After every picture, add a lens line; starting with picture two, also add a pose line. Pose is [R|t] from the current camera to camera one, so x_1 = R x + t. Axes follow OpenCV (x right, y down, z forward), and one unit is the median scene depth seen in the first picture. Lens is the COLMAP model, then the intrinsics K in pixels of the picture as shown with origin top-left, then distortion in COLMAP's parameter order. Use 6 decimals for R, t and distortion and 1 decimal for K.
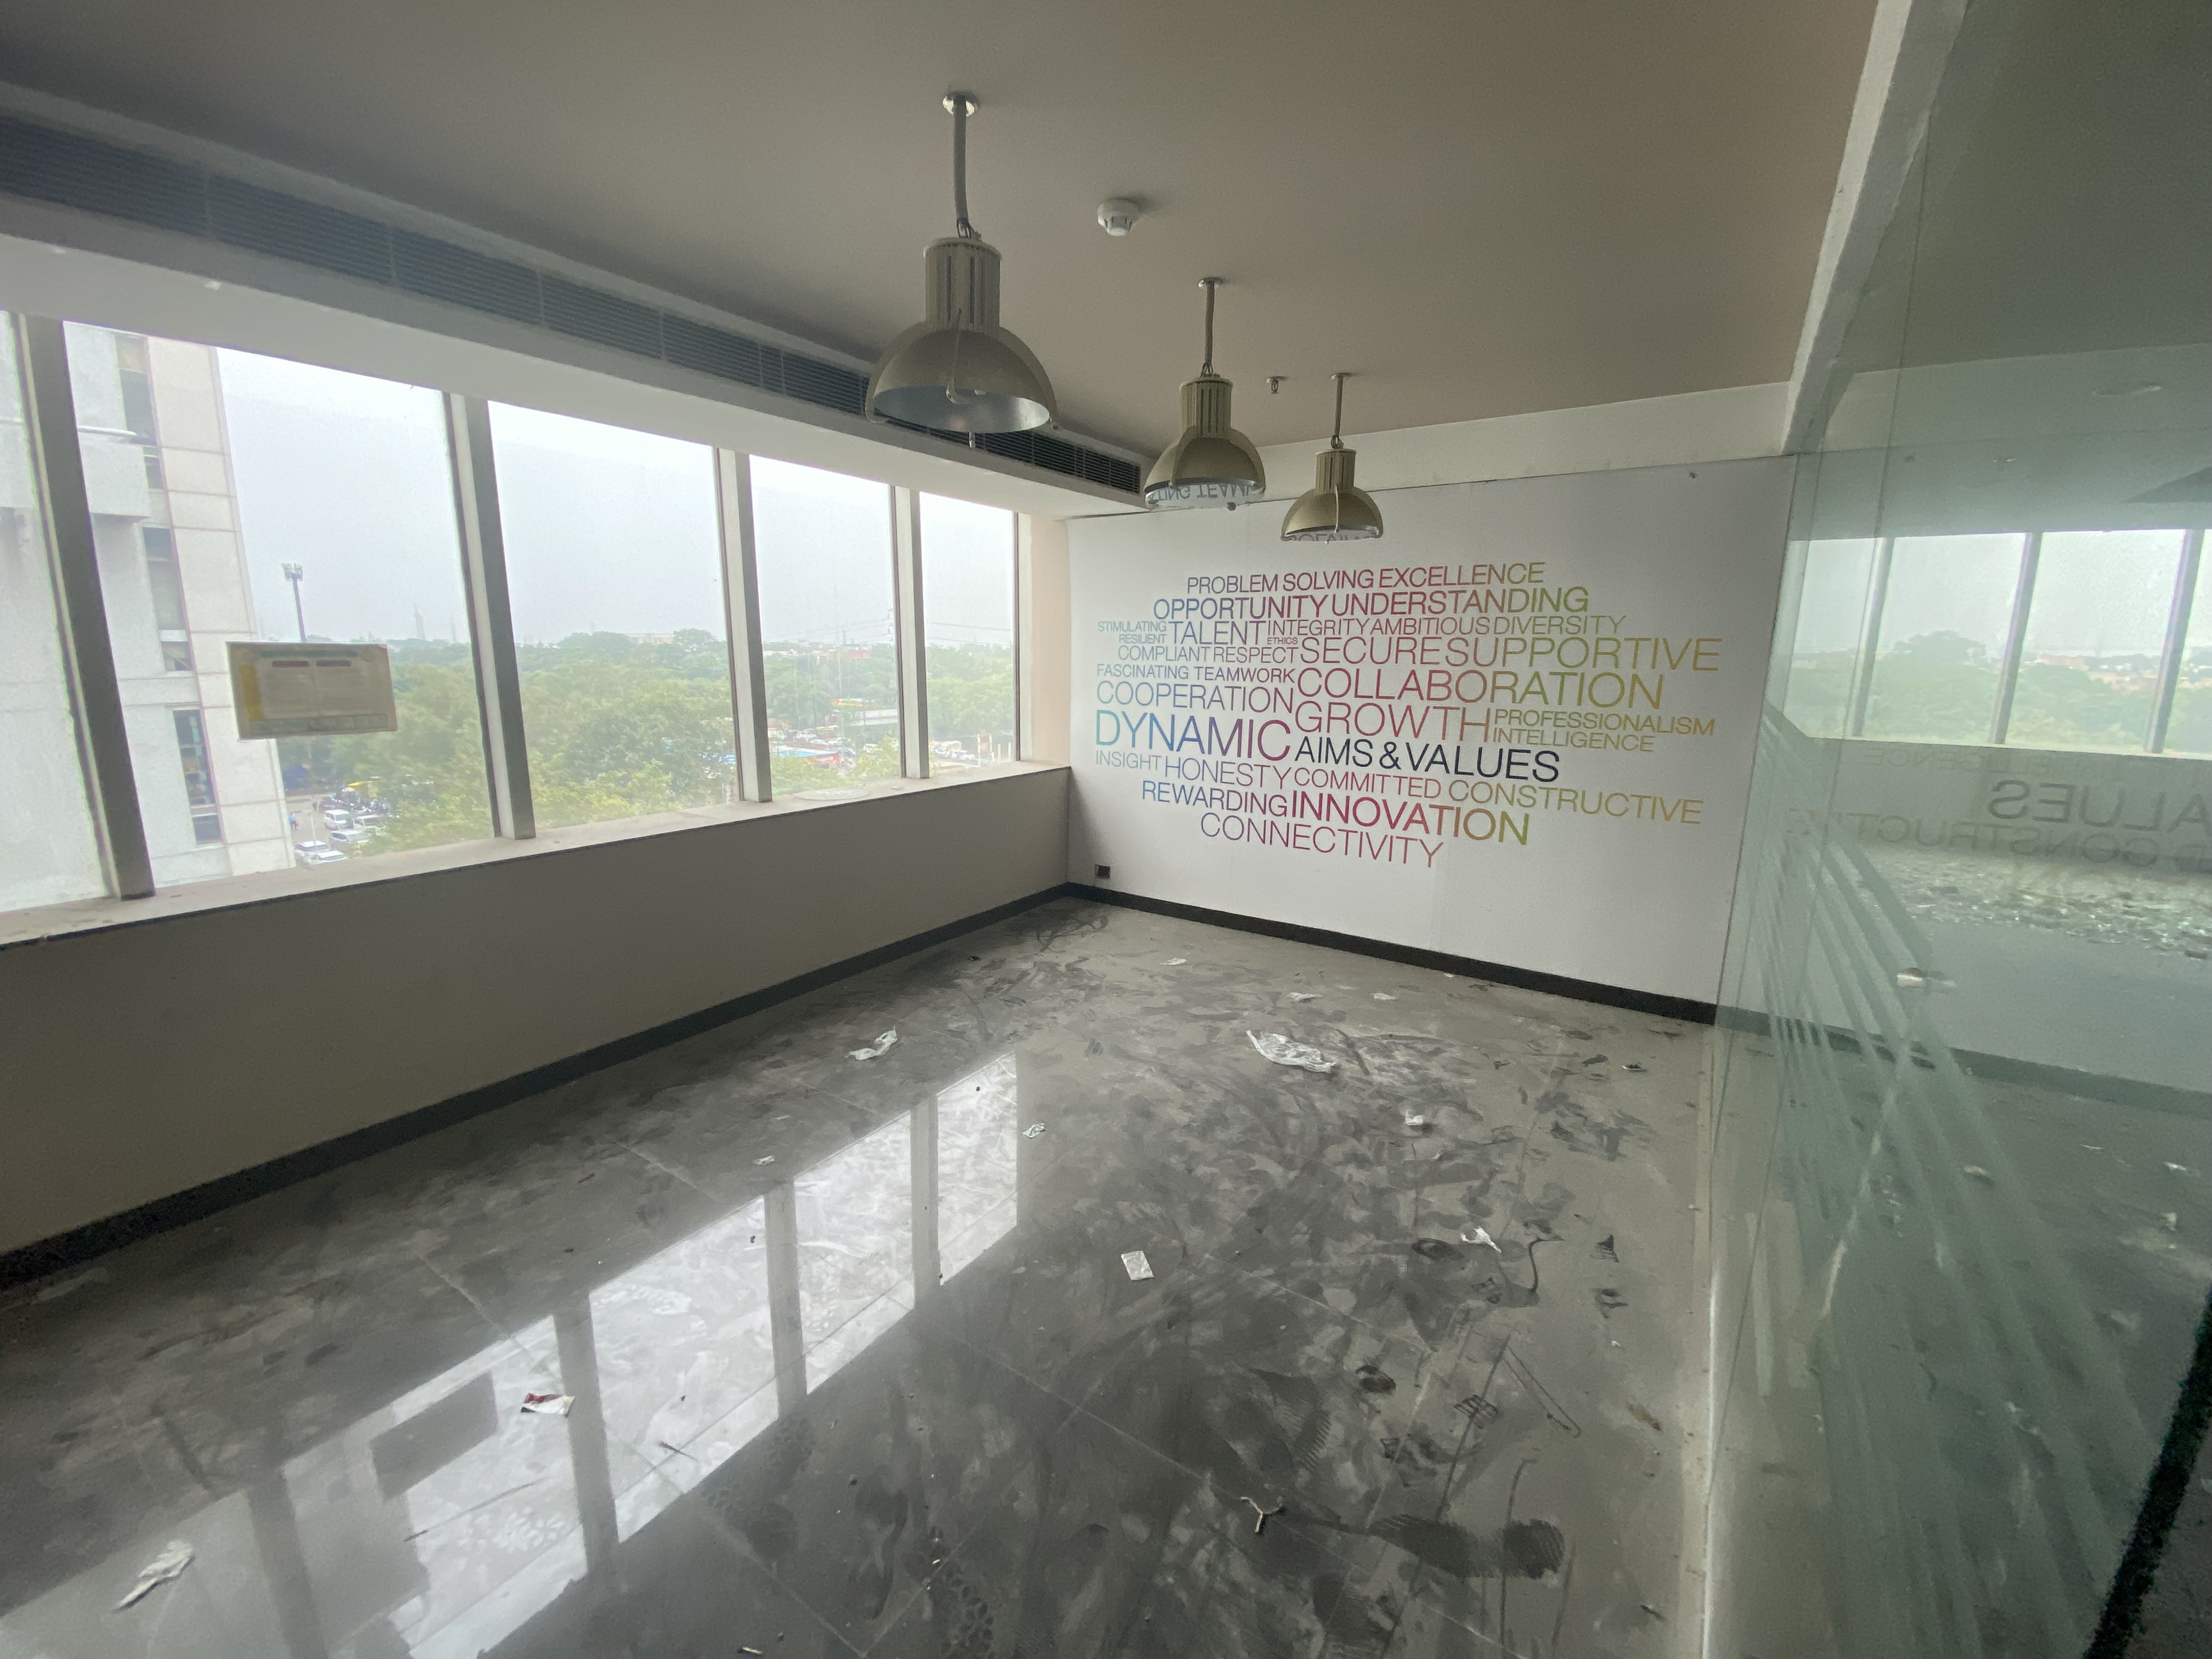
lens RADIAL K [[902.3, 0, 1065.6], [0, 902.3, 836.5], [0, 0, 1]] dist [0.003574, -0.011896]
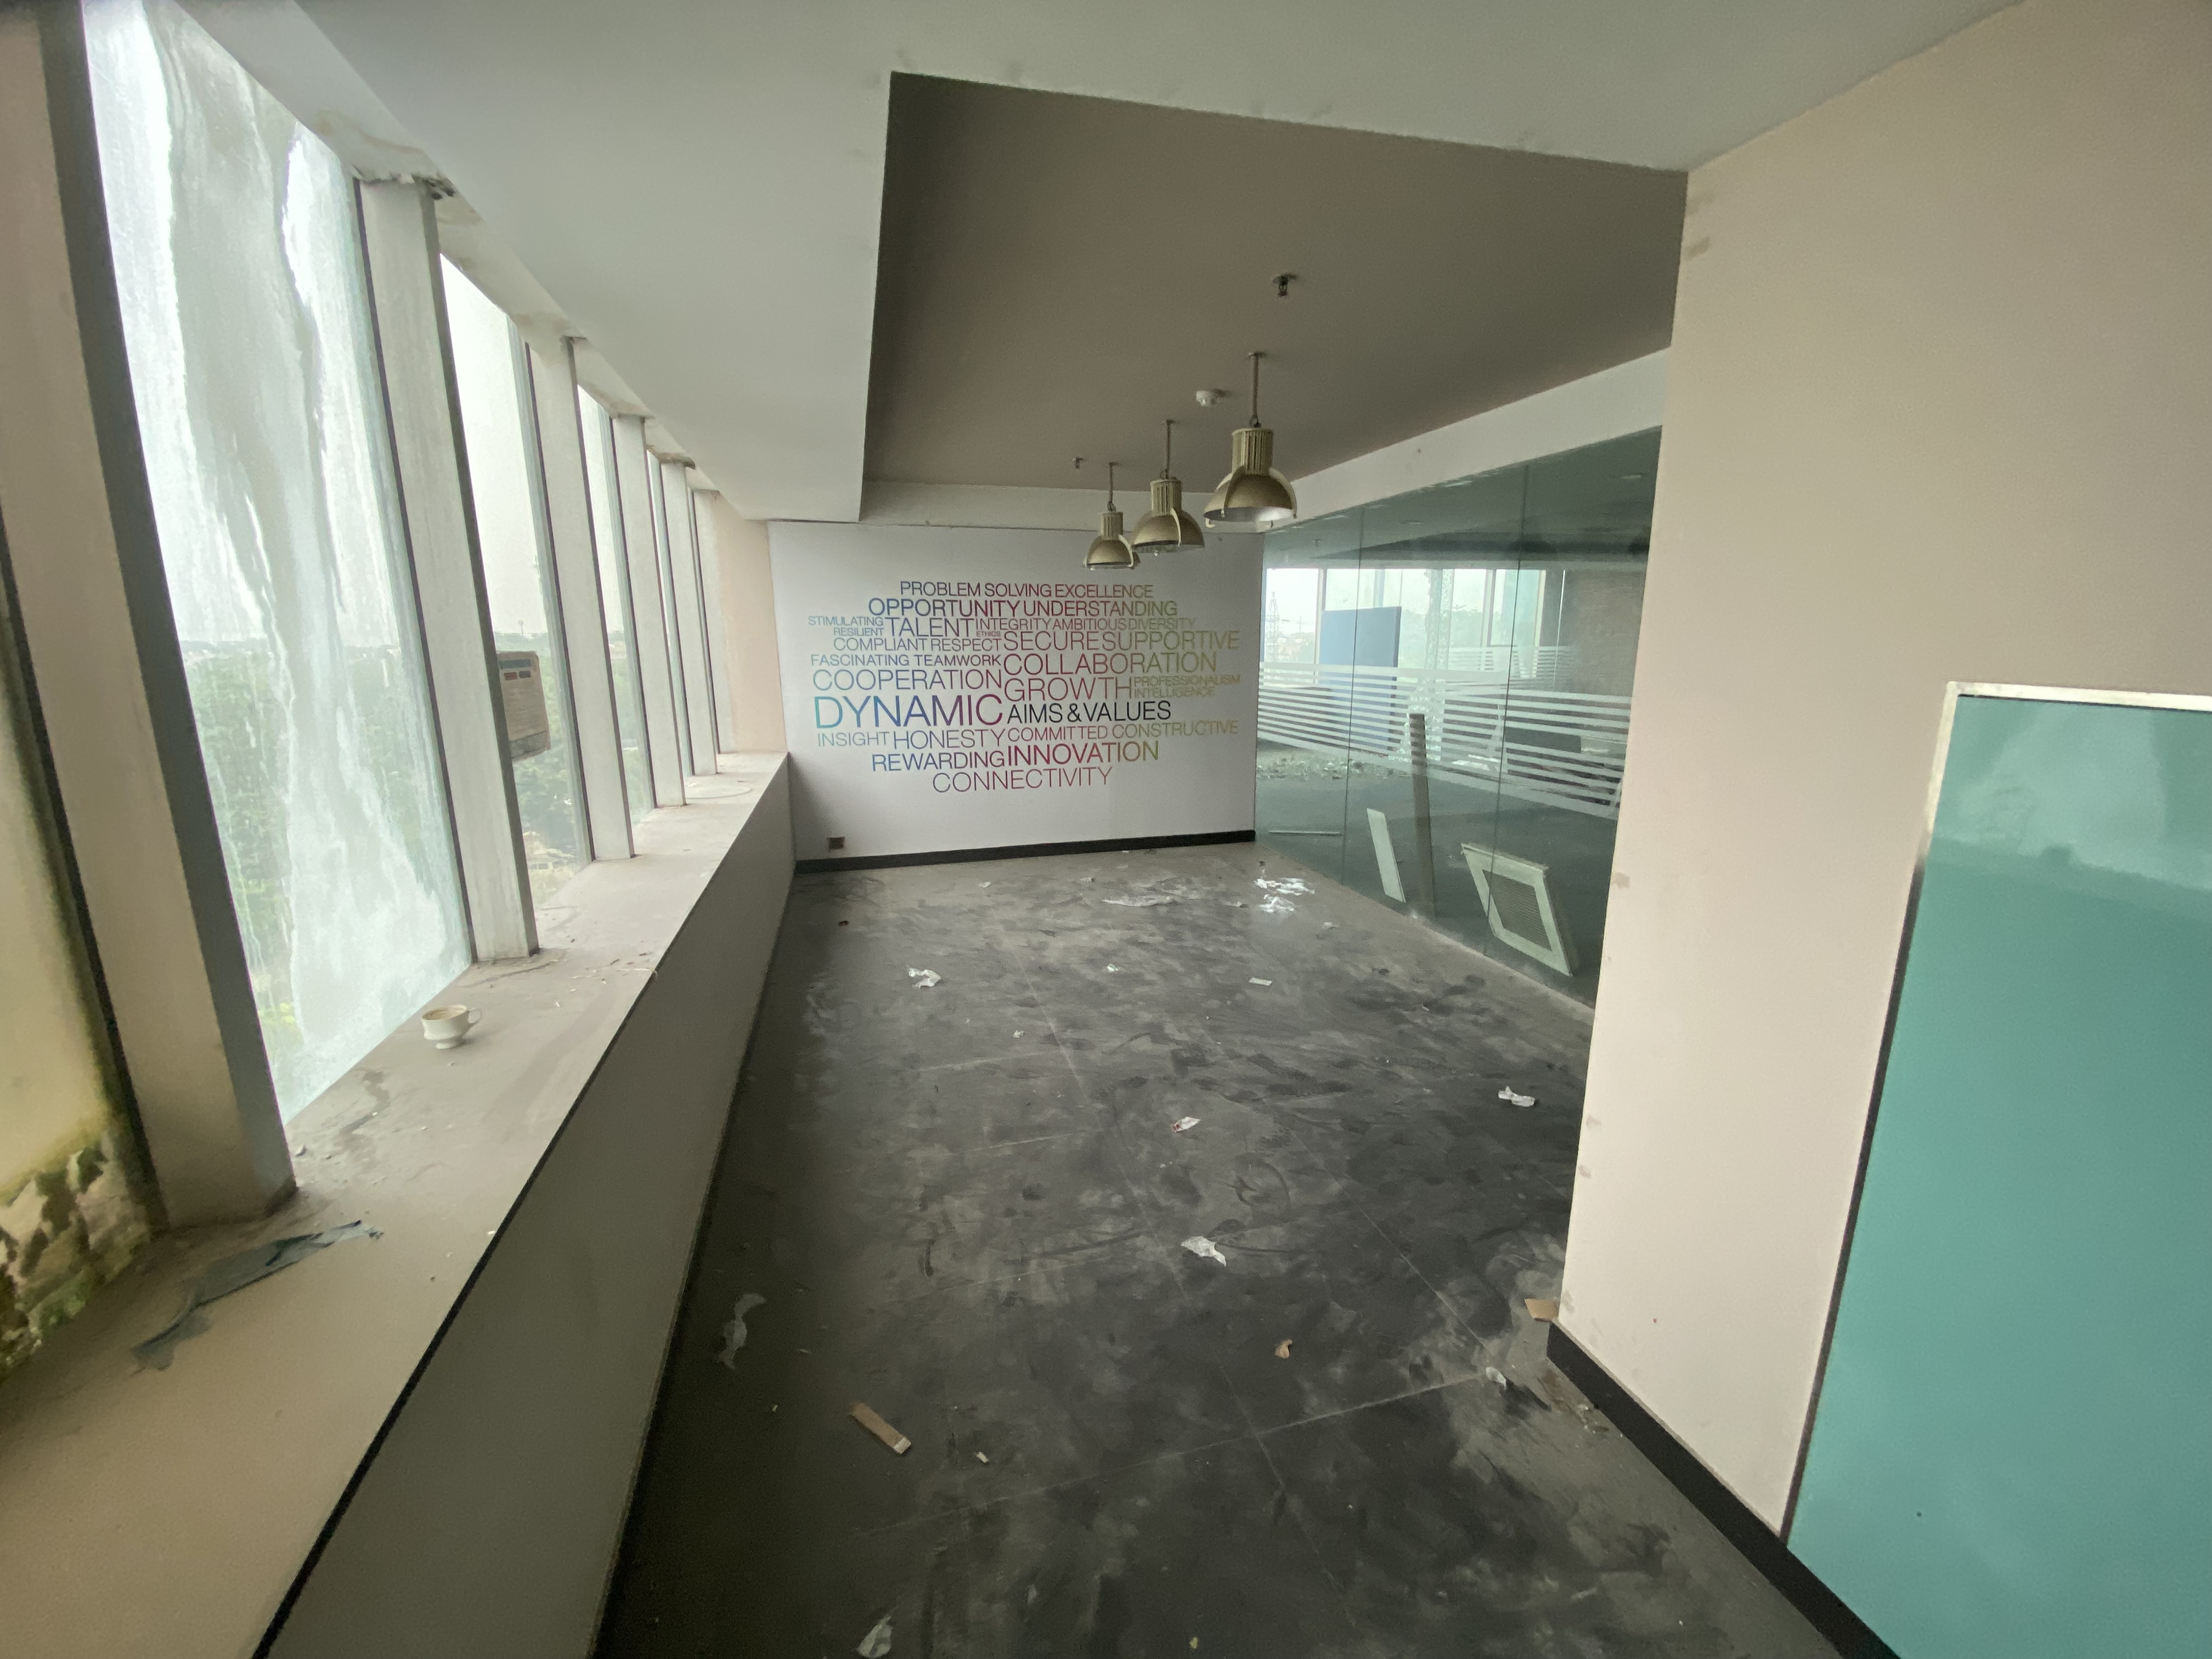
lens RADIAL K [[902.3, 0, 1133.3], [0, 902.3, 827.3], [0, 0, 1]] dist [0.003574, -0.011896]
pose [[0.620428, -0.164055, 0.766912, -0.719017], [0.168593, 0.982914, 0.073871, 0.000266], [-0.765927, 0.083465, 0.637486, 0.017094]]
